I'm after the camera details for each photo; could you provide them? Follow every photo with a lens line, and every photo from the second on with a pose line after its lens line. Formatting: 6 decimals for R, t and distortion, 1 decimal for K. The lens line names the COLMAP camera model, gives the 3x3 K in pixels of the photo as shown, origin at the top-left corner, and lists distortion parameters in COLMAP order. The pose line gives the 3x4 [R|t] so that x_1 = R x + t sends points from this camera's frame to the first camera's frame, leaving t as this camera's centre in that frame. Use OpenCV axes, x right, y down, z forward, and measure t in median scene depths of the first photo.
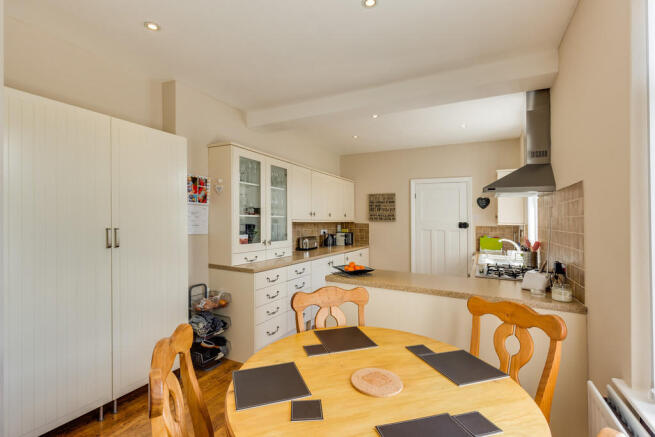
lens RADIAL K [[297.3, 0, 323.0], [0, 297.3, 219.1], [0, 0, 1]] dist [0.010761, 0.000212]
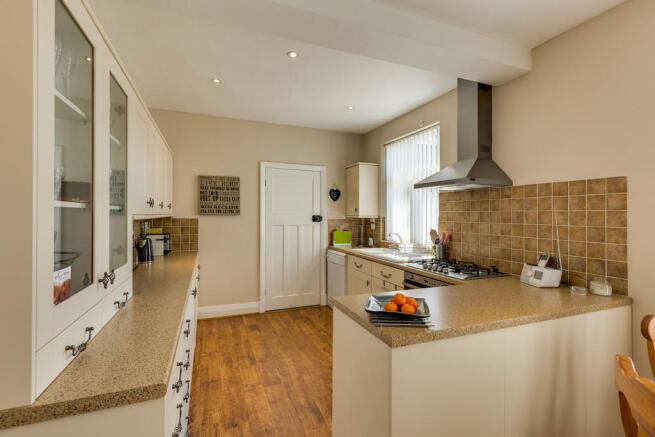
lens RADIAL K [[297.3, 0, 325.5], [0, 297.3, 213.4], [0, 0, 1]] dist [0.010761, 0.000212]
pose [[0.633554, -0.007654, 0.773661, -0.220730], [0.001544, 0.999962, 0.008628, -0.002941], [-0.773697, -0.004272, 0.633541, 0.410714]]
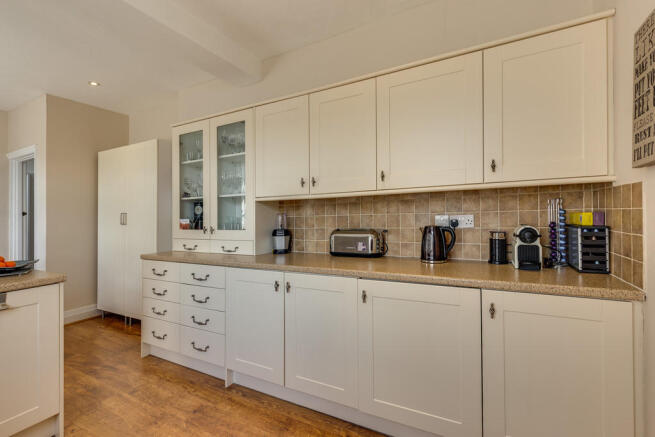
lens RADIAL K [[297.3, 0, 324.1], [0, 297.3, 213.4], [0, 0, 1]] dist [0.010761, 0.000212]
pose [[0.001125, -0.015639, -0.999877, 0.430720], [0.029160, 0.999453, -0.015599, 0.041090], [0.999574, -0.029139, 0.001580, 0.954628]]
